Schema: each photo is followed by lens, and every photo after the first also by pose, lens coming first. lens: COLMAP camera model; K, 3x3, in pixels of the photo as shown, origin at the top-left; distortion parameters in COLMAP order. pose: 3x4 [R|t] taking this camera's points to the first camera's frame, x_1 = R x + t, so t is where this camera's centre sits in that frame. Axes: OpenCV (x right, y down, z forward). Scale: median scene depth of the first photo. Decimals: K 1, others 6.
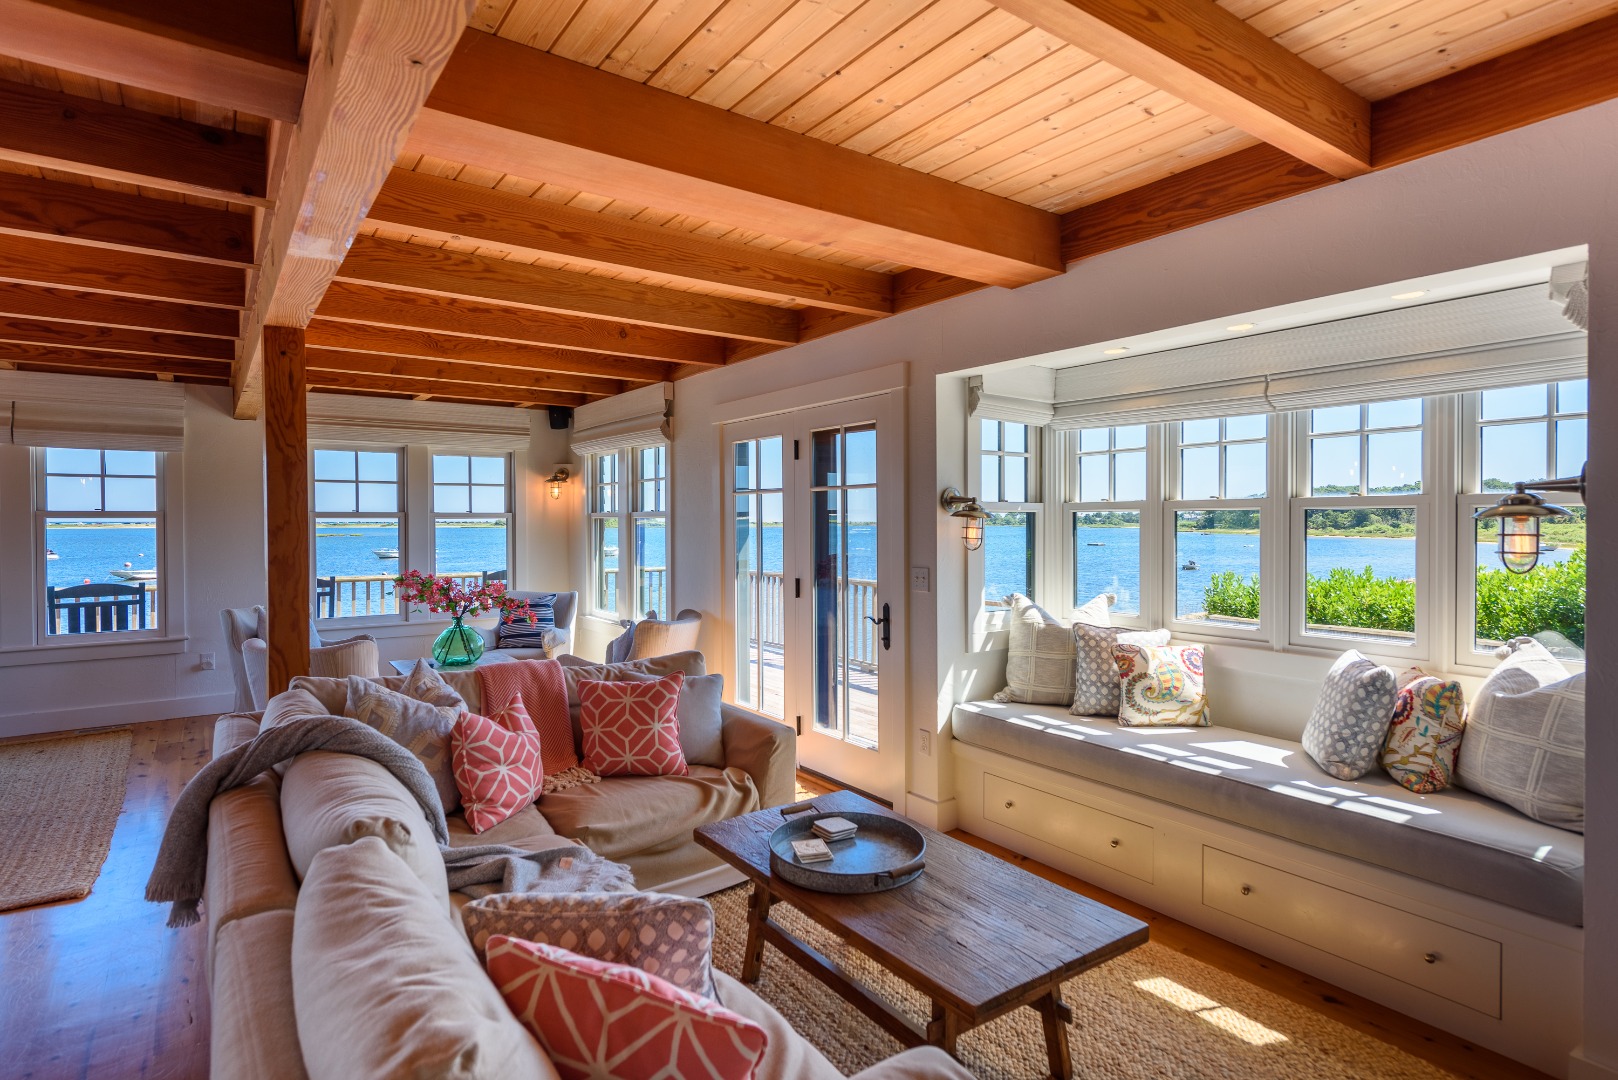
lens RADIAL K [[836.4, 0, 816.2], [0, 836.4, 526.3], [0, 0, 1]] dist [0.026053, -0.002024]
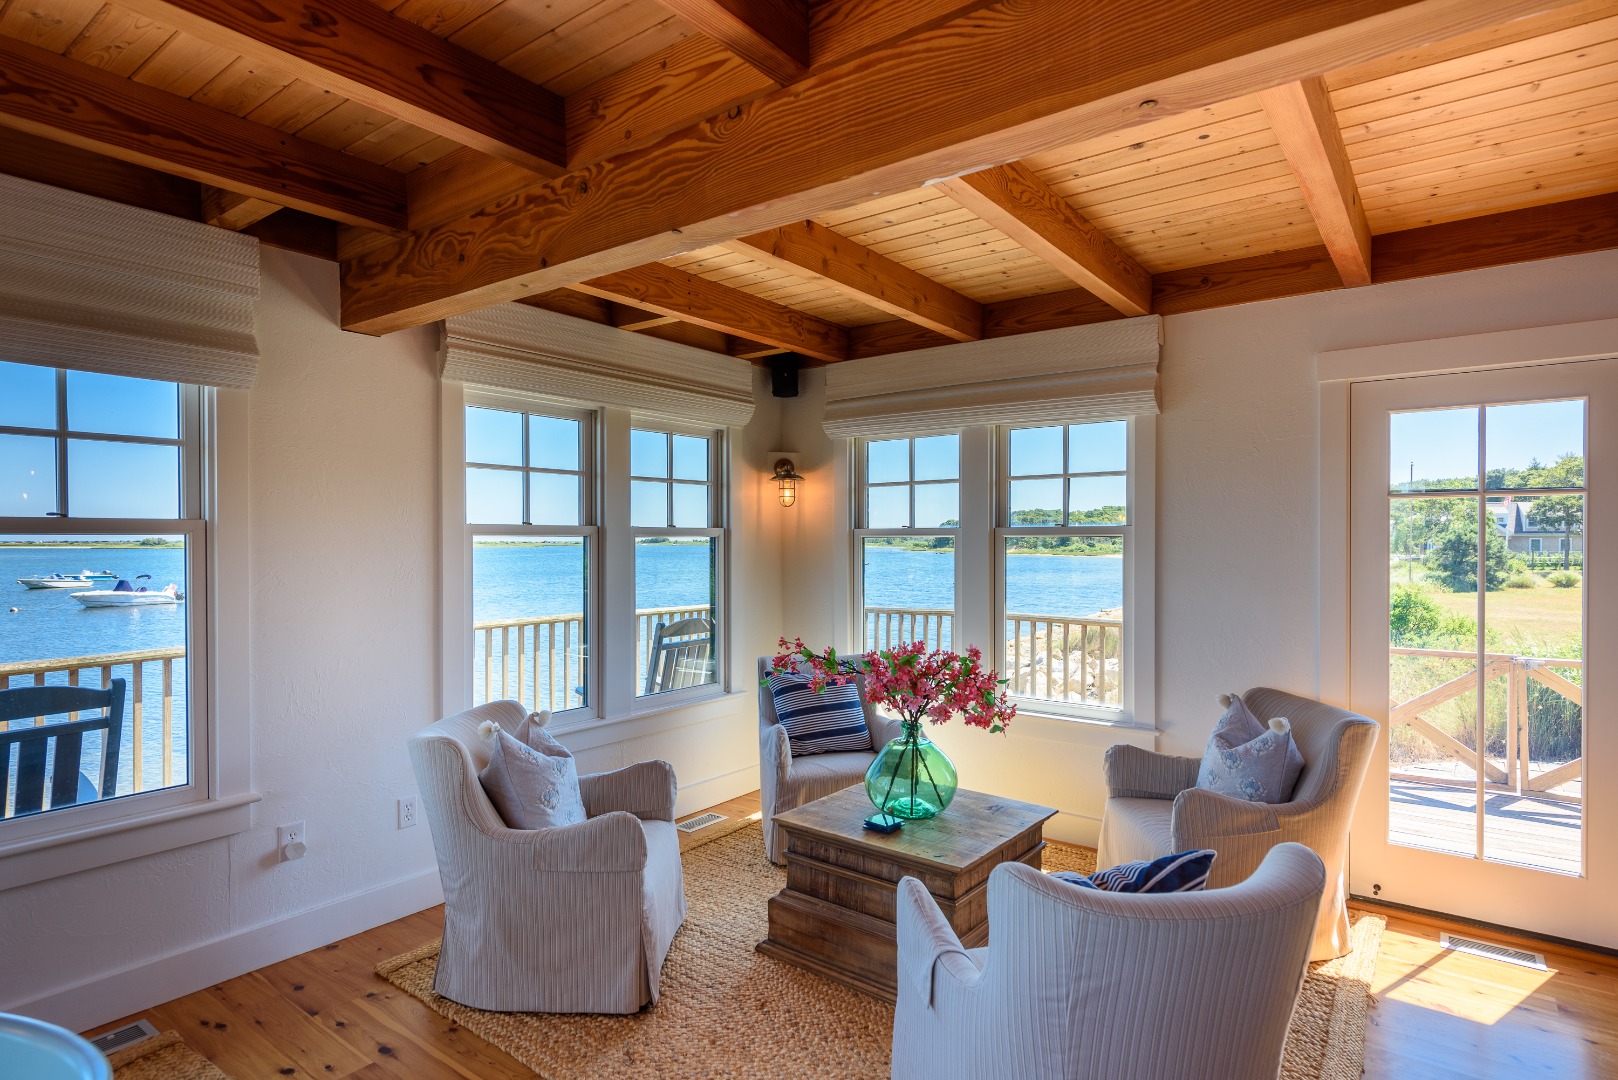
lens RADIAL K [[873.1, 0, 845.7], [0, 873.1, 544.0], [0, 0, 1]] dist [0.053176, 0.000172]
pose [[0.951077, -0.000025, 0.308955, -0.898822], [0.001263, 0.999992, -0.003806, -0.003223], [-0.308952, 0.004010, 0.951069, 0.675046]]
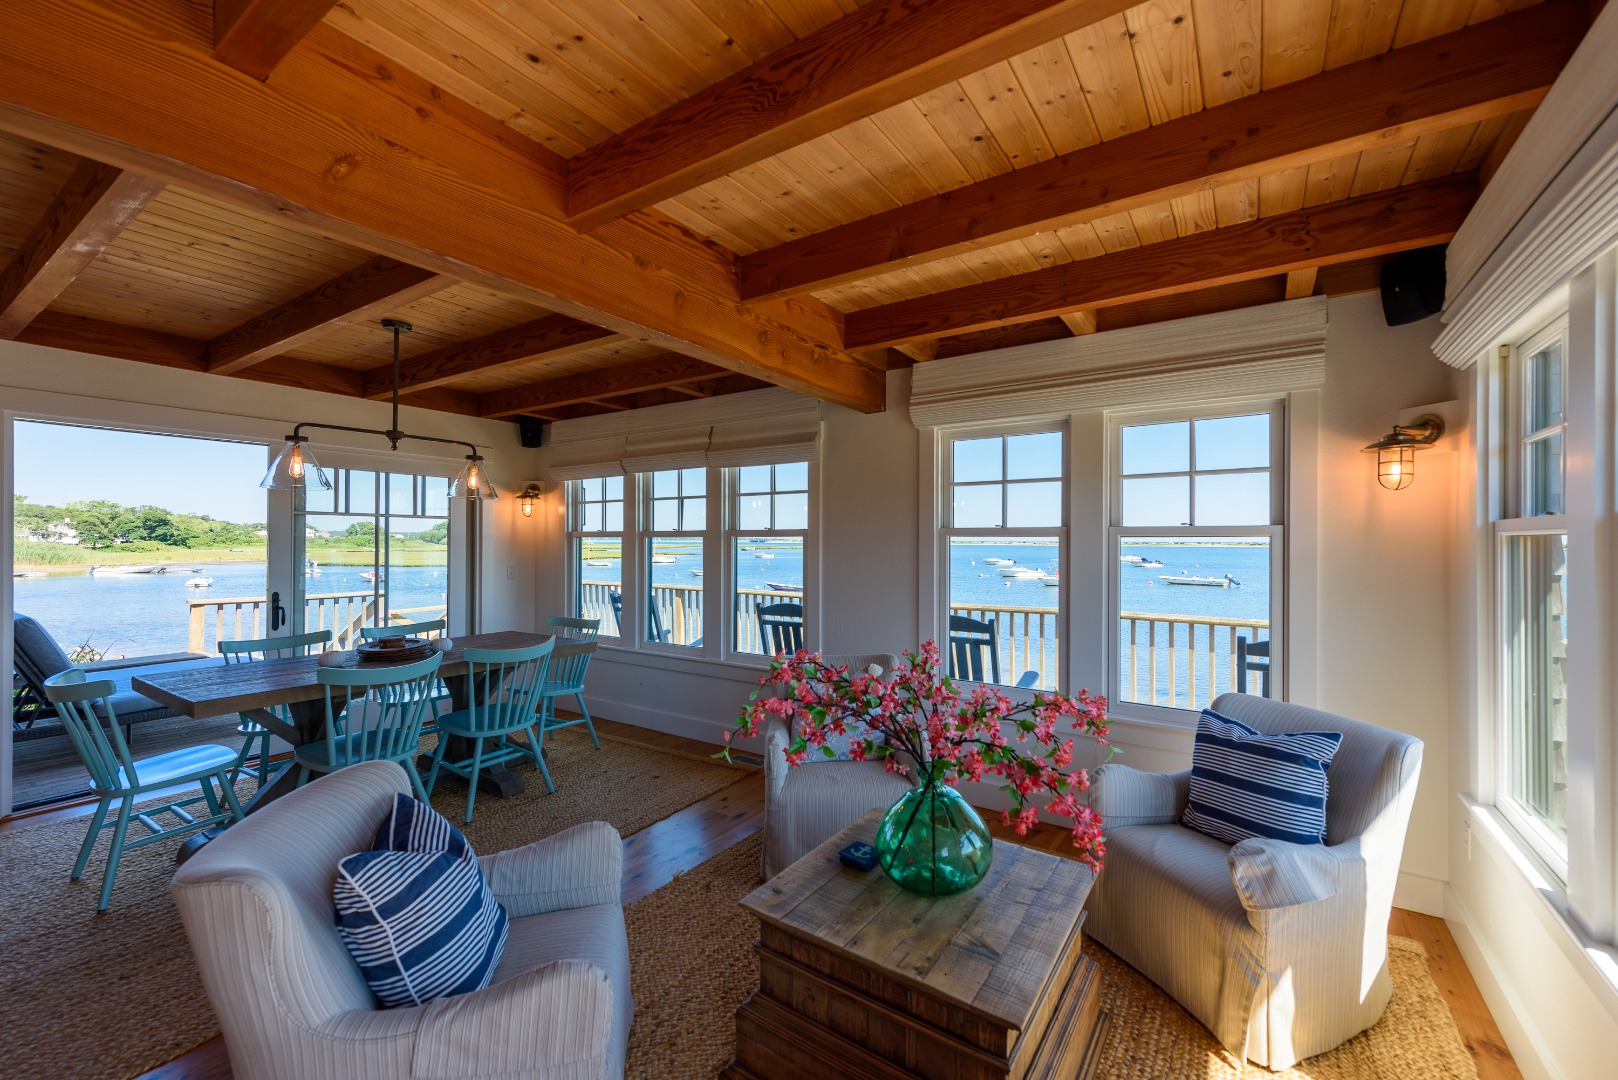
lens RADIAL K [[638.0, 0, 808.3], [0, 638.0, 543.1], [0, 0, 1]] dist [0.001792, -0.001499]
pose [[0.334816, 0.006319, -0.942262, -0.210549], [-0.011099, 0.999935, 0.002762, -0.007532], [0.942218, 0.009534, 0.334864, 1.180684]]
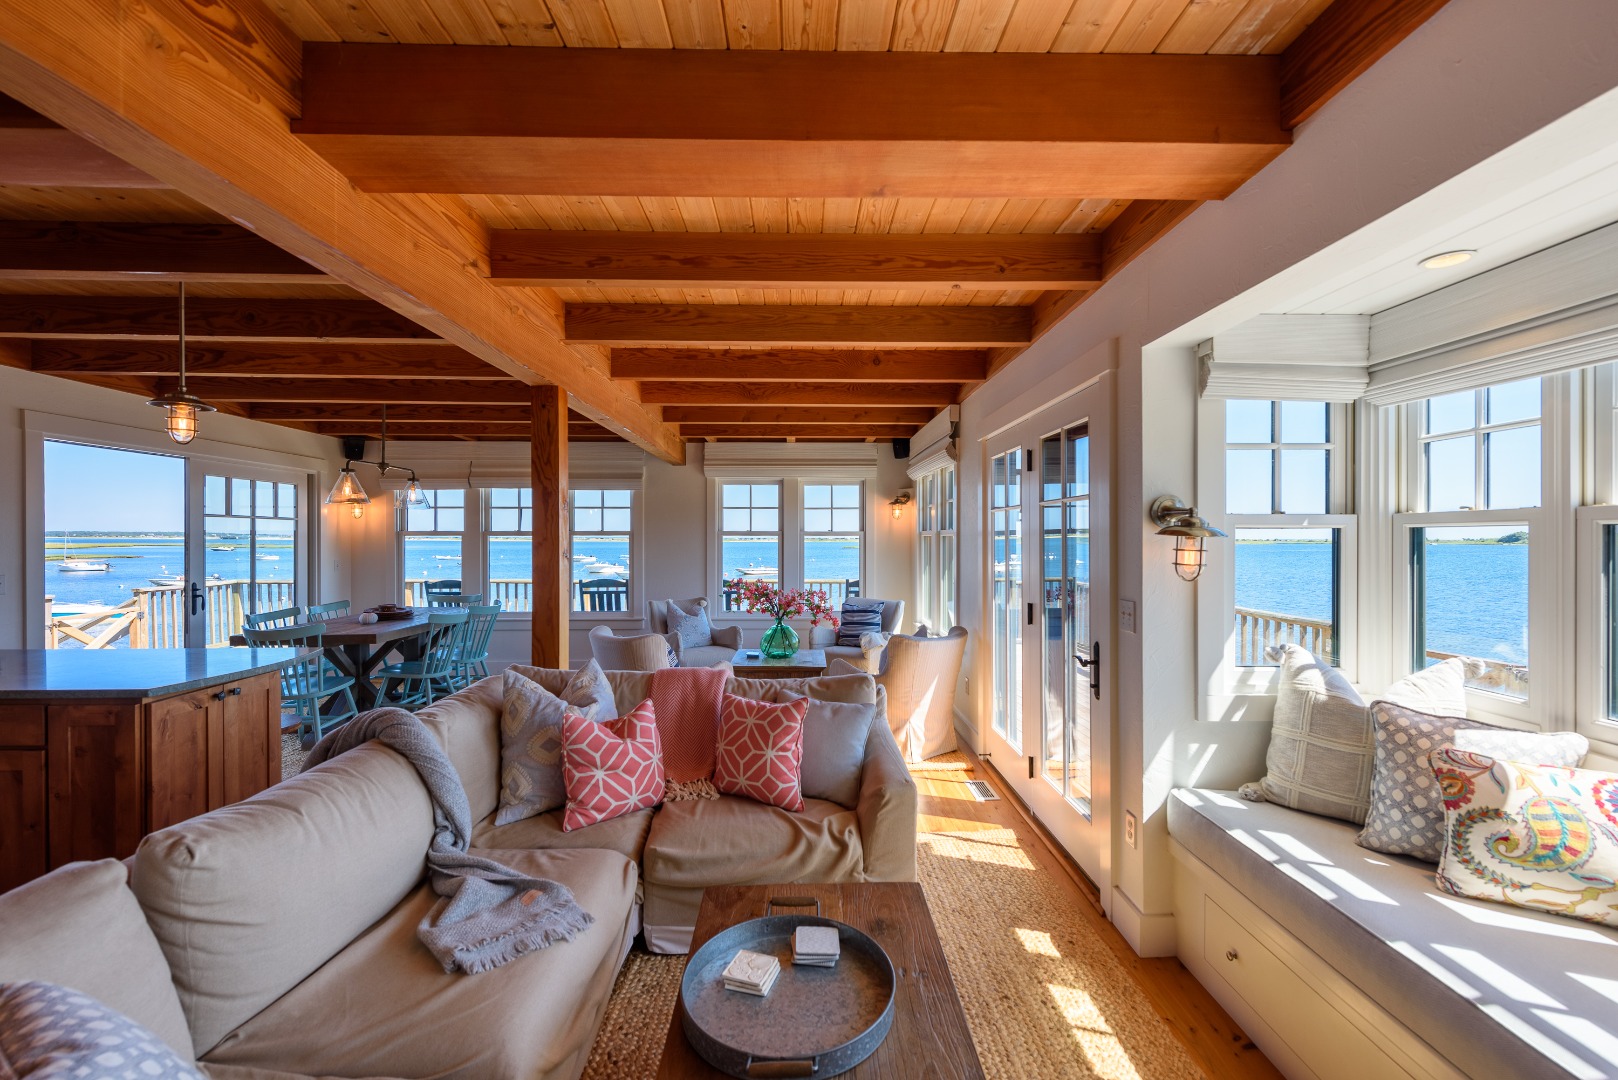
lens RADIAL K [[683.4, 0, 819.5], [0, 683.4, 538.2], [0, 0, 1]] dist [0.013196, -0.003871]
pose [[0.827987, 0.002673, -0.560741, 0.240309], [-0.006016, 0.999973, -0.004118, -0.003797], [0.560715, 0.006783, 0.827981, 0.312292]]
